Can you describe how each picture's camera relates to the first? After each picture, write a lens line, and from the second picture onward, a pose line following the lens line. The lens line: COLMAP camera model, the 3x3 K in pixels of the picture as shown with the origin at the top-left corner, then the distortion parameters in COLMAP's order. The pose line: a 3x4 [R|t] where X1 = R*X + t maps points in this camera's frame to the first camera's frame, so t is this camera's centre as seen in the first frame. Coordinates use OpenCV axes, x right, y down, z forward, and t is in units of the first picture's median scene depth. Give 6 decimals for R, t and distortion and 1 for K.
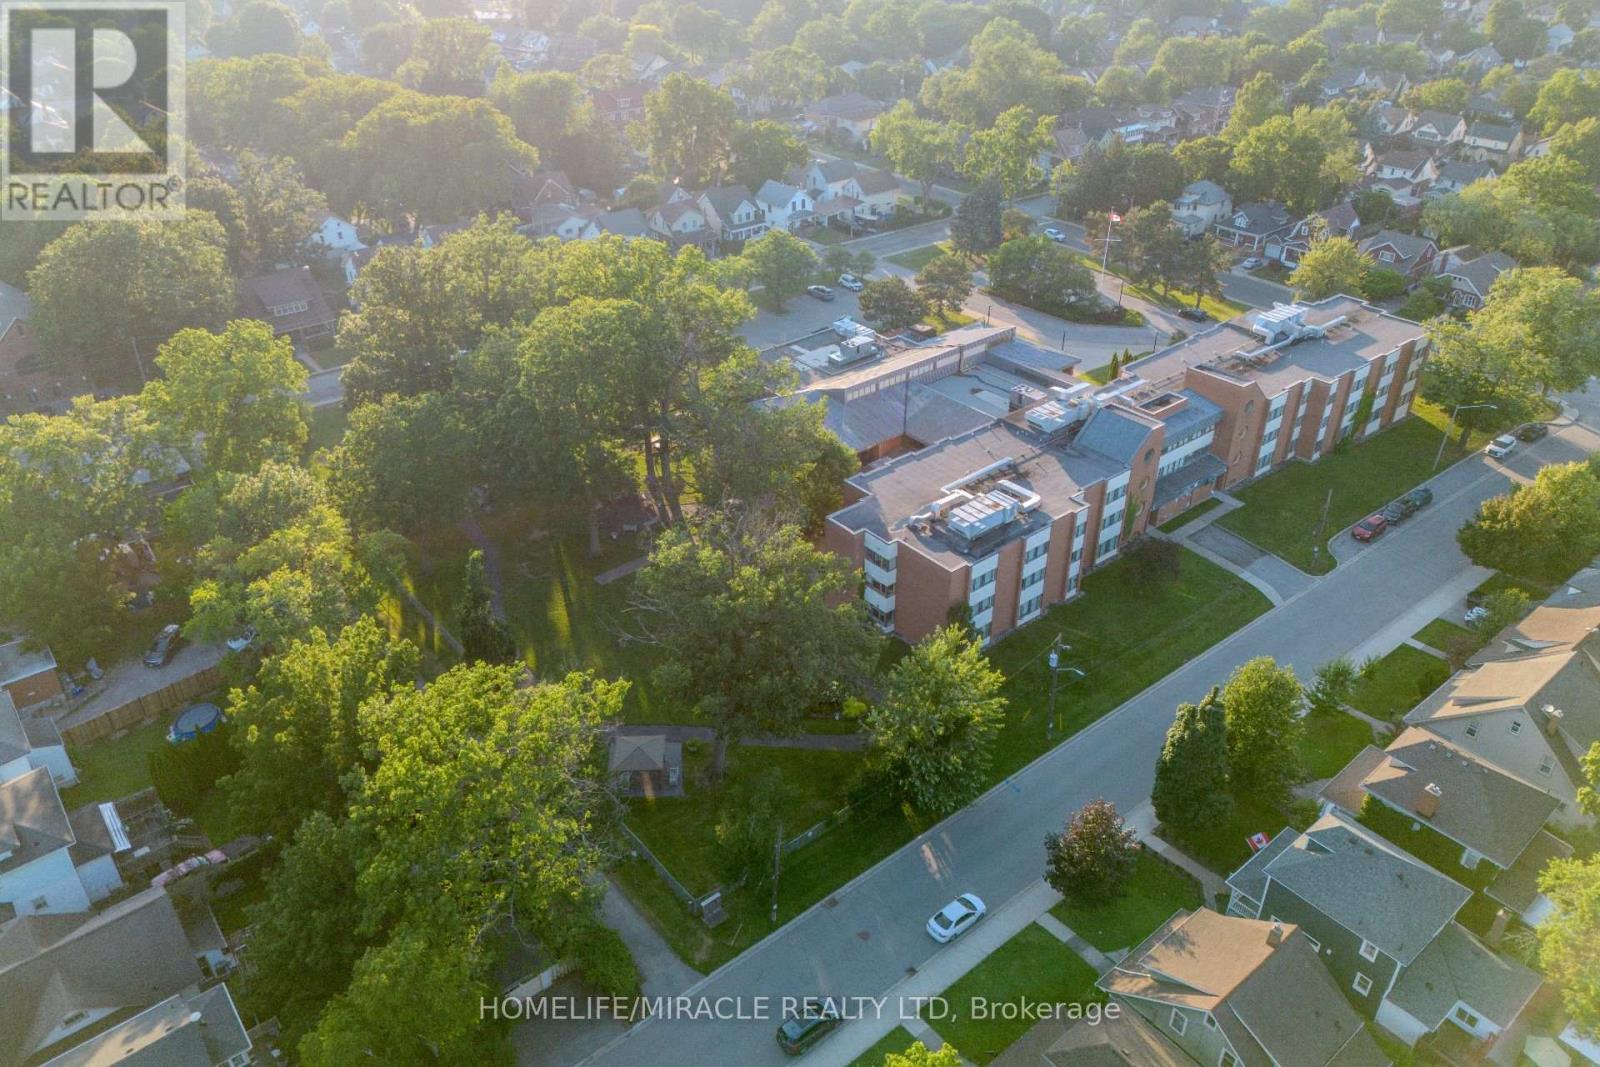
lens RADIAL K [[1153.4, 0, 800.0], [0, 1153.4, 533.5], [0, 0, 1]] dist [0.065759, -0.076233]
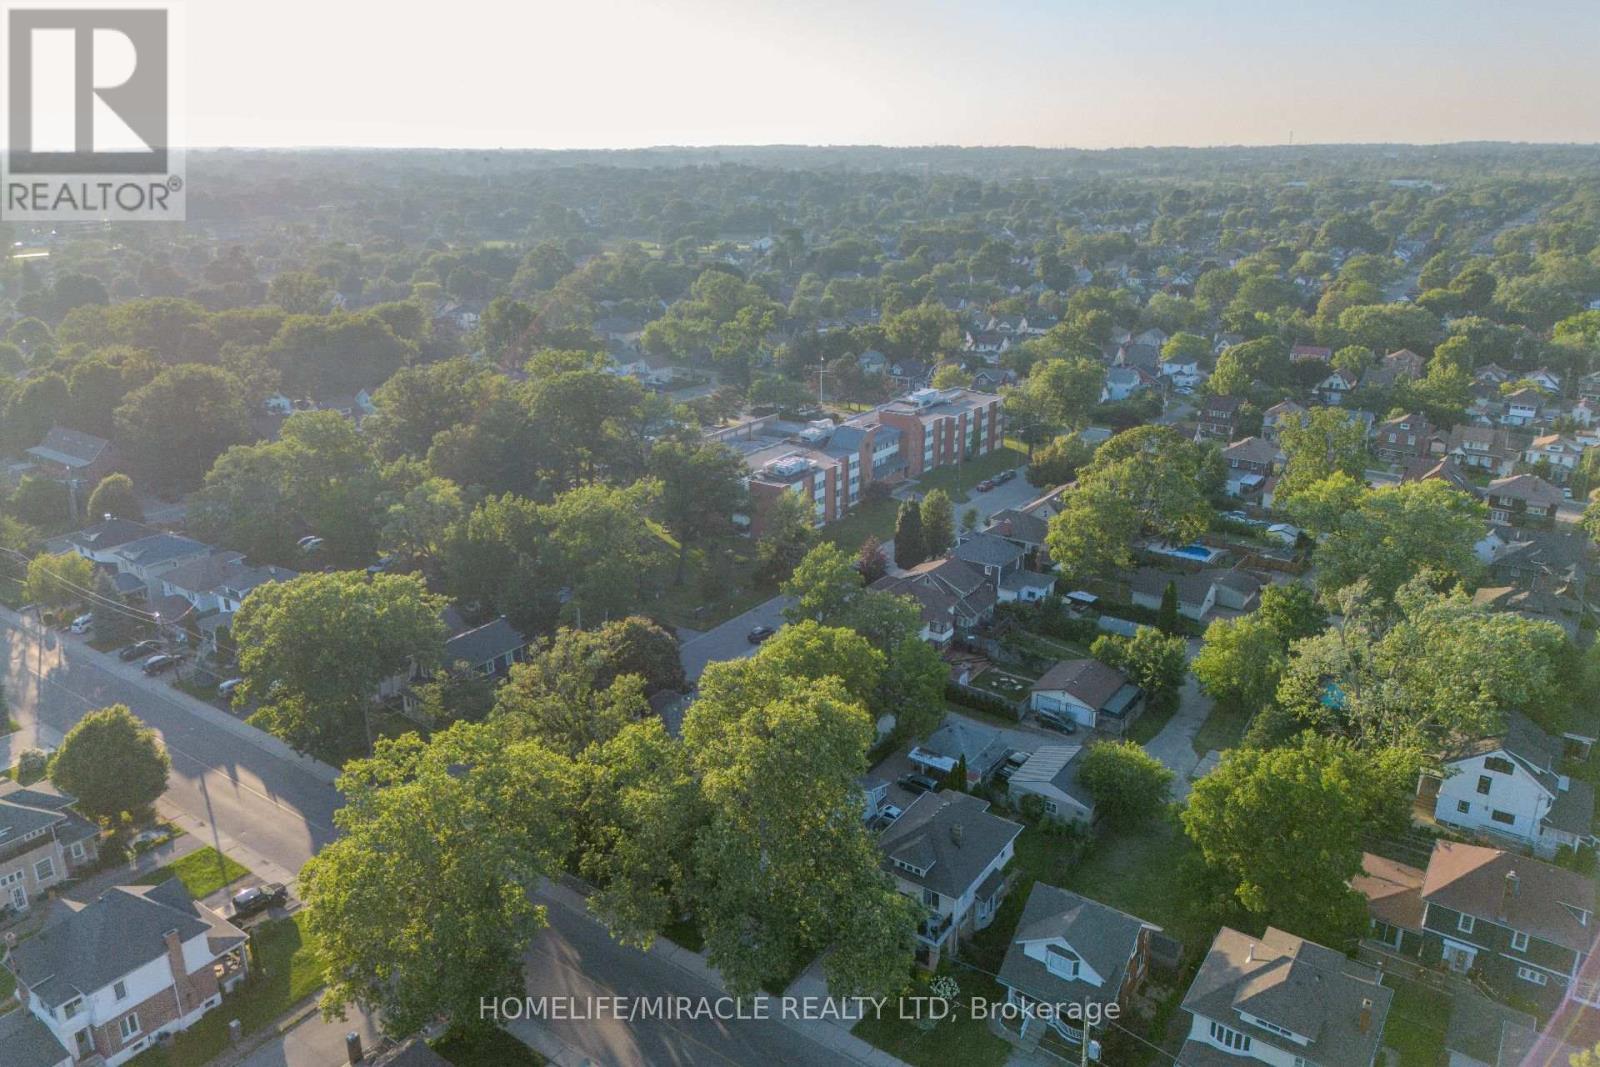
lens RADIAL K [[1127.4, 0, 800.0], [0, 1127.4, 533.5], [0, 0, 1]] dist [0.076418, -0.071489]
pose [[0.964088, -0.081659, 0.252719, -0.193025], [0.133688, 0.971426, -0.196112, 0.290413], [-0.229483, 0.222855, 0.947456, -0.465990]]
